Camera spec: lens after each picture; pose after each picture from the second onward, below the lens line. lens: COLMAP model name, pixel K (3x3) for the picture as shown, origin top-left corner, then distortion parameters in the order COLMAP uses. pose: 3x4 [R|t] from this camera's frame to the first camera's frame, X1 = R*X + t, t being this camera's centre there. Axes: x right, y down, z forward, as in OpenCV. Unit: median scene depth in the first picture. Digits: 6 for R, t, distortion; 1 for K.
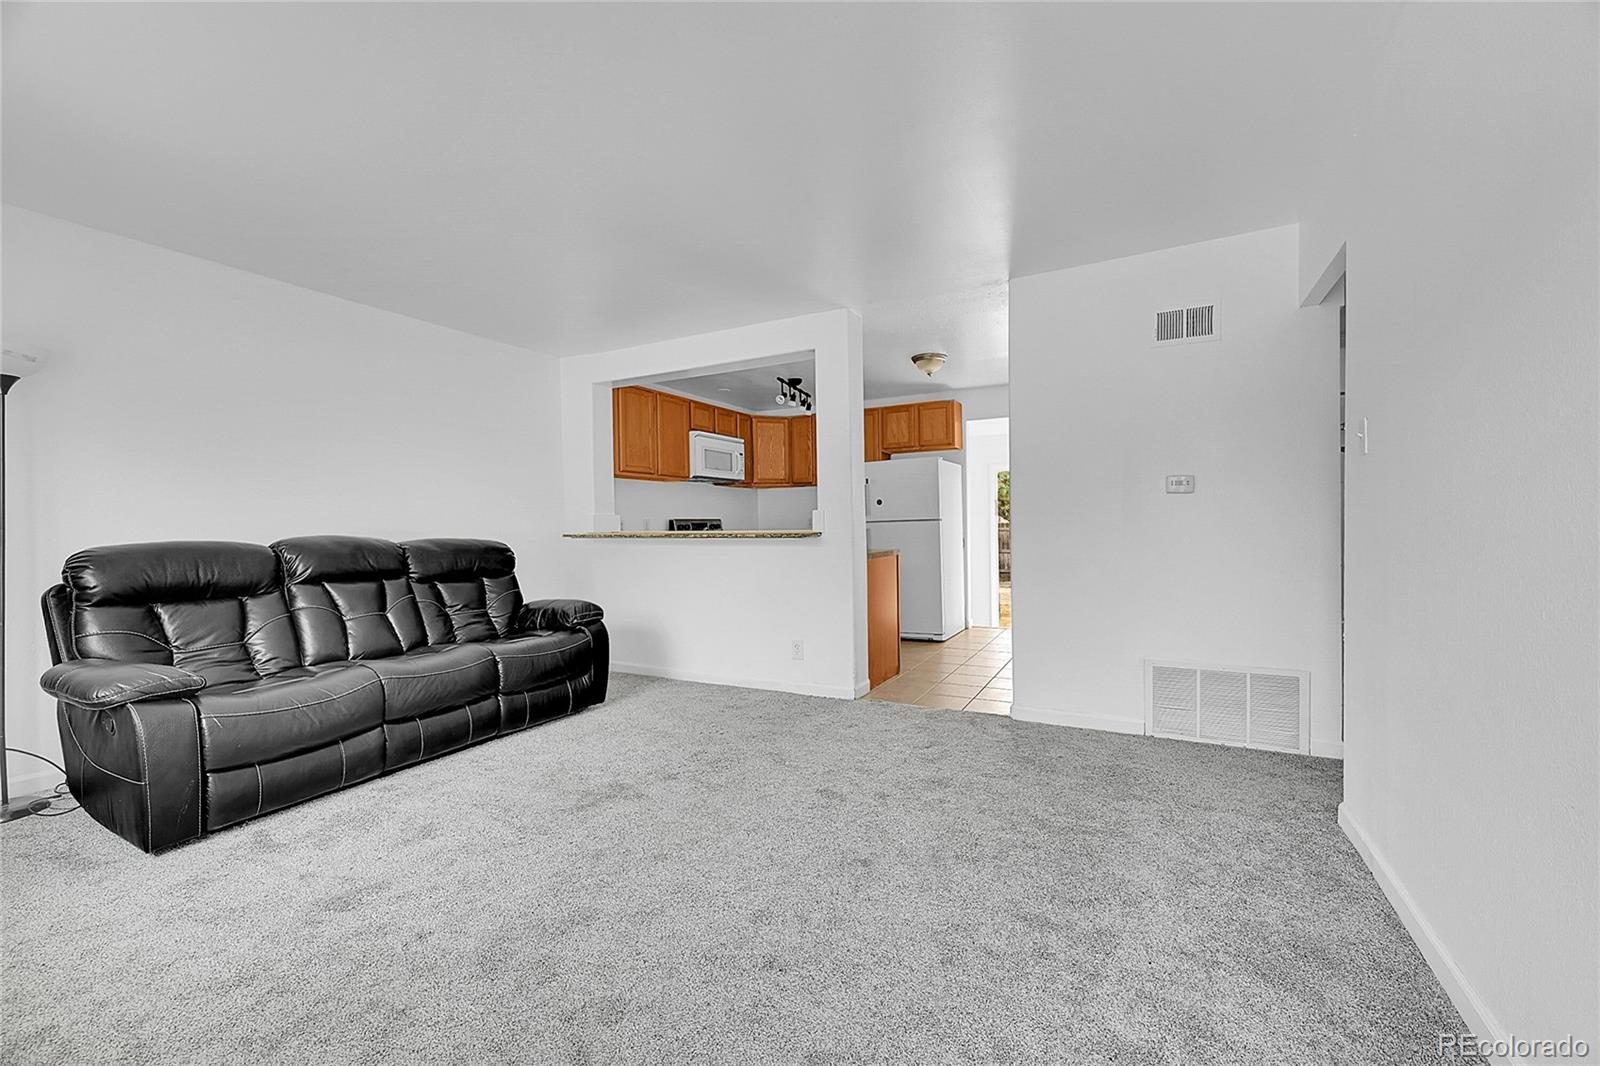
lens RADIAL K [[653.9, 0, 834.9], [0, 653.9, 552.0], [0, 0, 1]] dist [-0.002133, -0.000528]
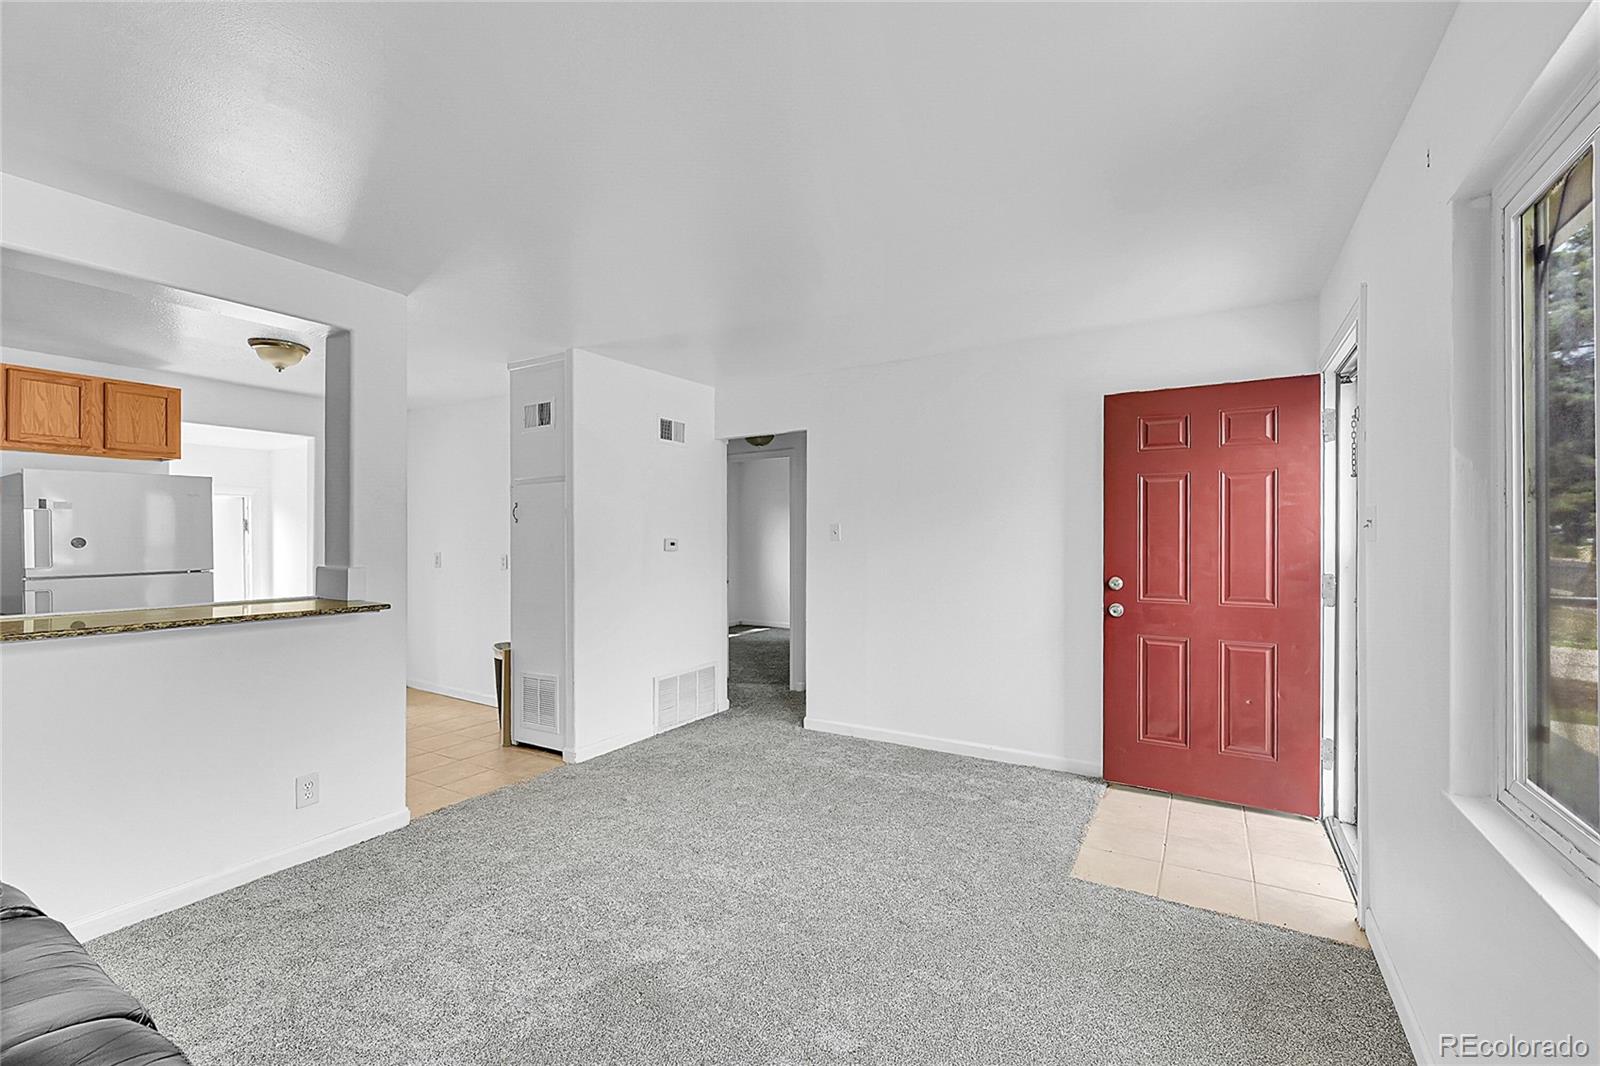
lens RADIAL K [[674.1, 0, 807.0], [0, 674.1, 537.6], [0, 0, 1]] dist [0.000719, -0.000696]
pose [[0.063596, 0.014448, 0.997871, -0.451942], [0.043294, 0.998914, -0.017223, -0.041020], [-0.997036, 0.044297, 0.062902, 0.315814]]
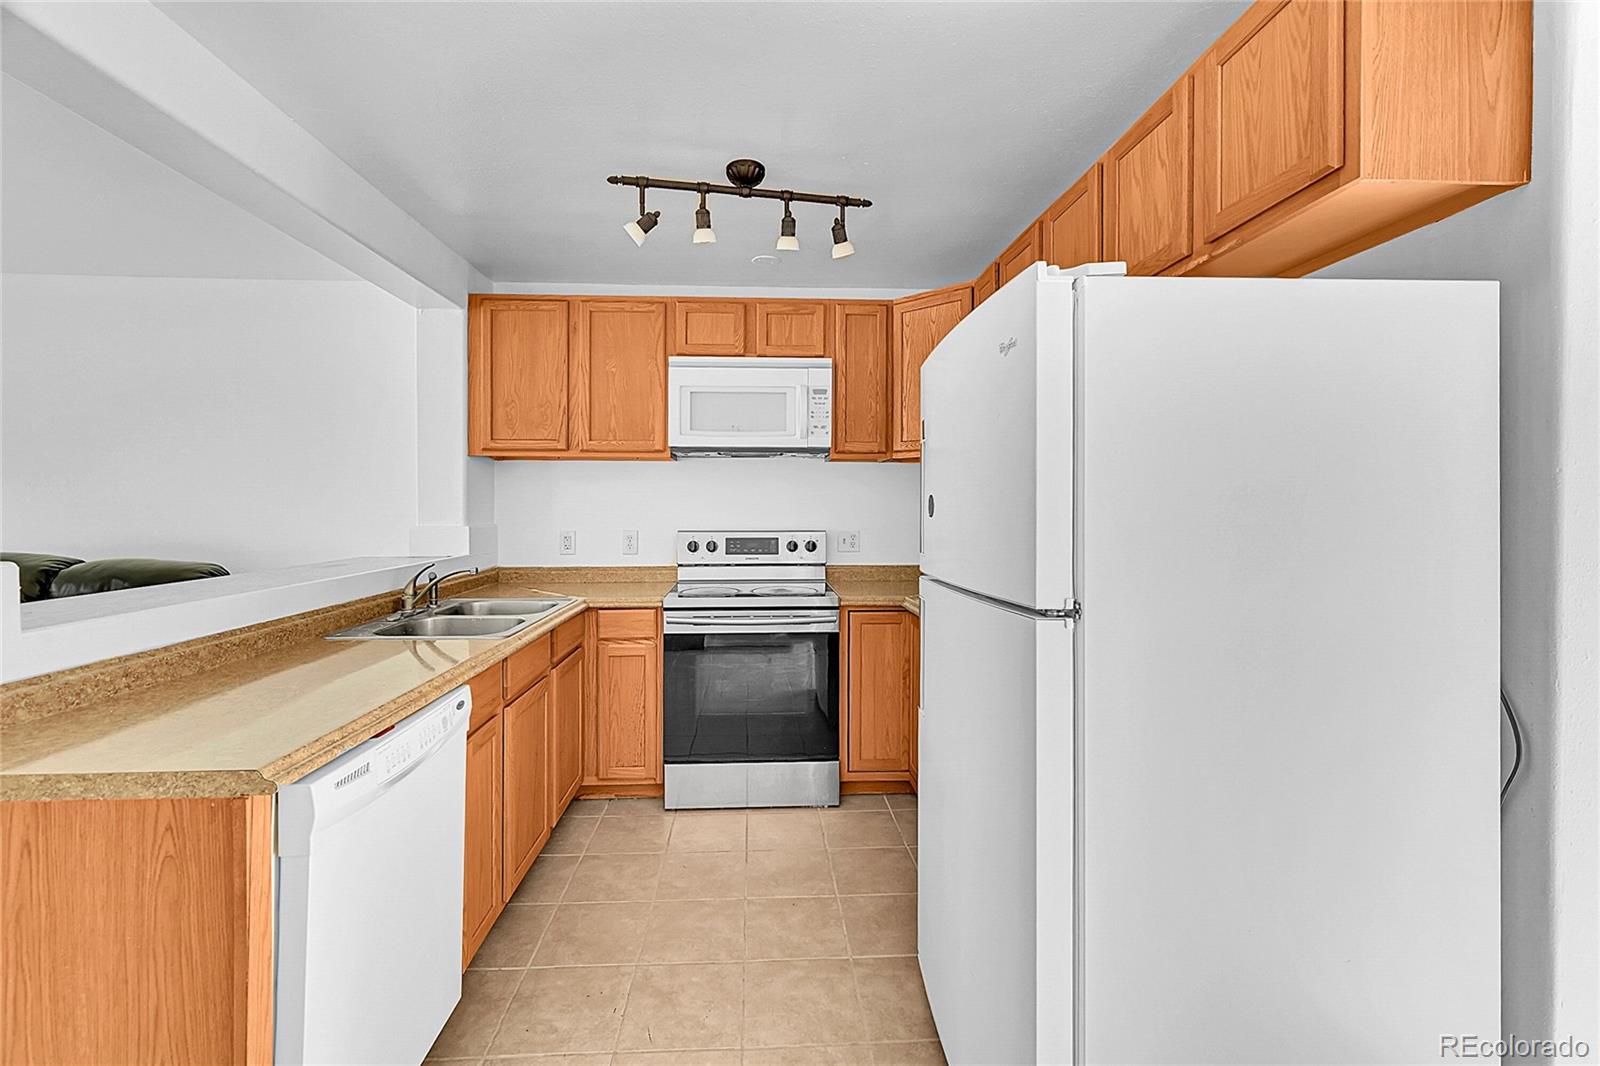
lens RADIAL K [[674.1, 0, 787.0], [0, 674.1, 508.9], [0, 0, 1]] dist [0.000719, -0.000696]
pose [[0.468486, 0.022273, -0.883190, 0.261893], [-0.048219, 0.998837, -0.000388, -0.067911], [0.882154, 0.042769, 0.469015, 0.775289]]
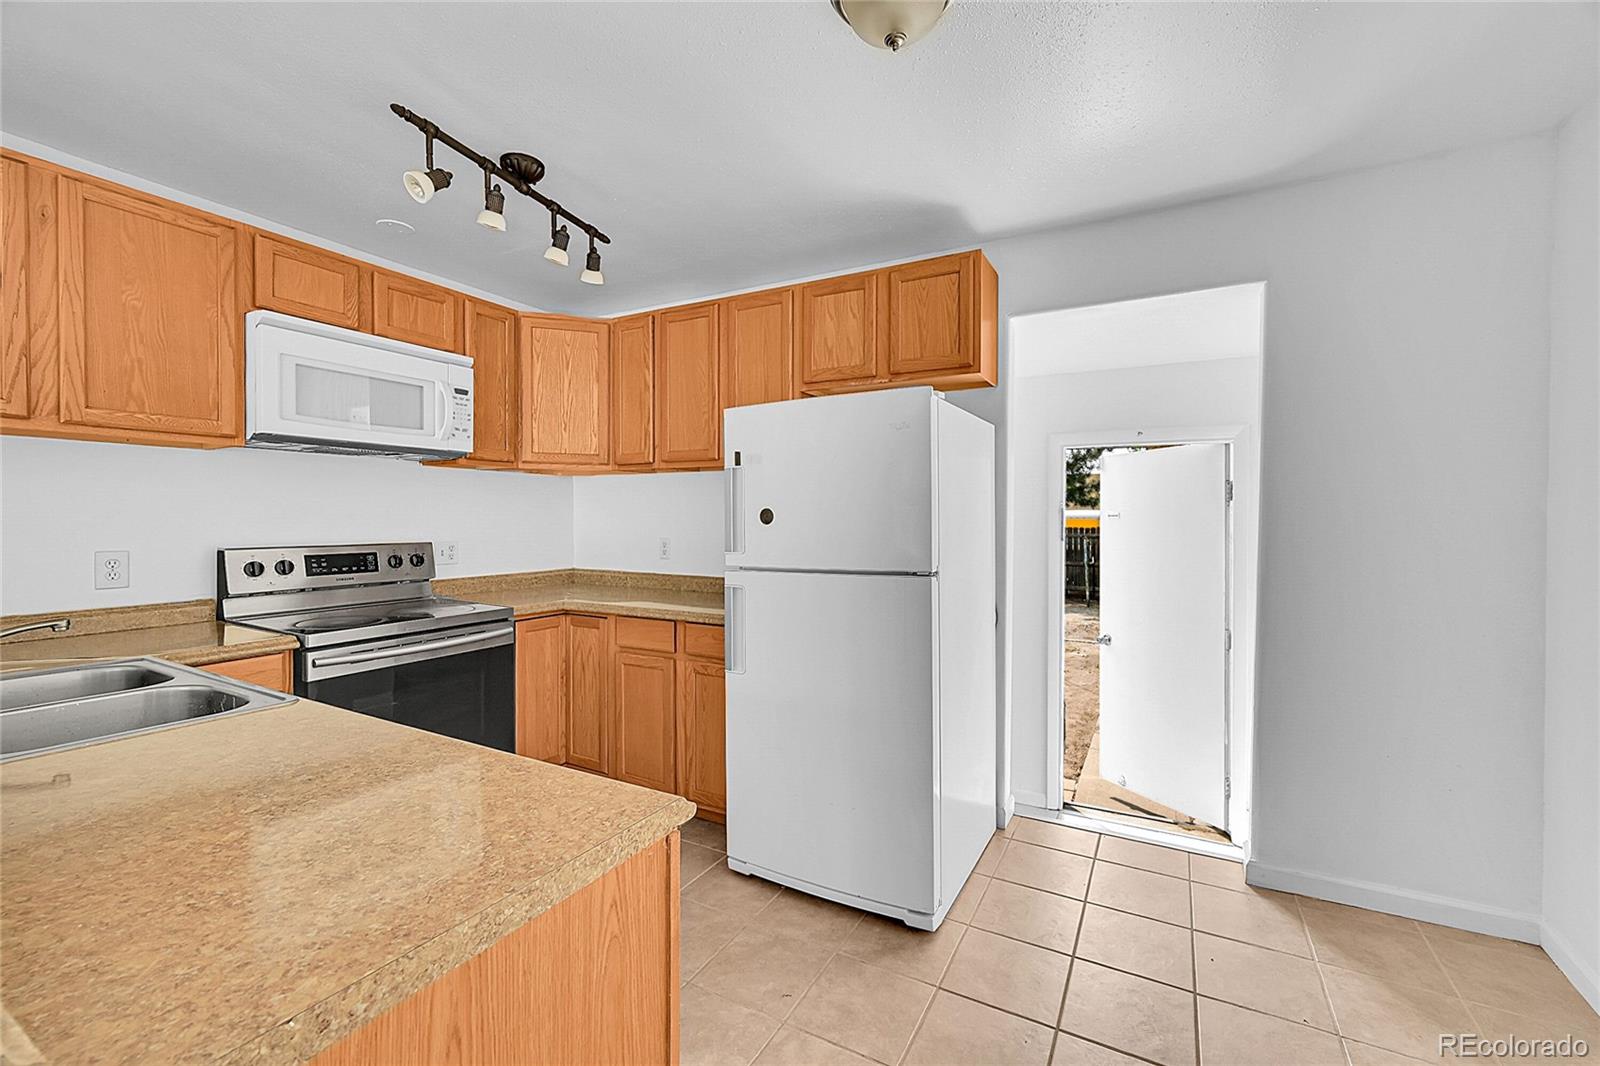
lens RADIAL K [[653.9, 0, 813.6], [0, 653.9, 523.3], [0, 0, 1]] dist [-0.002133, -0.000528]
pose [[0.998127, 0.023915, -0.056310, 0.108666], [-0.025821, 0.999110, -0.033356, -0.057562], [0.055463, 0.034747, 0.997856, 0.606487]]
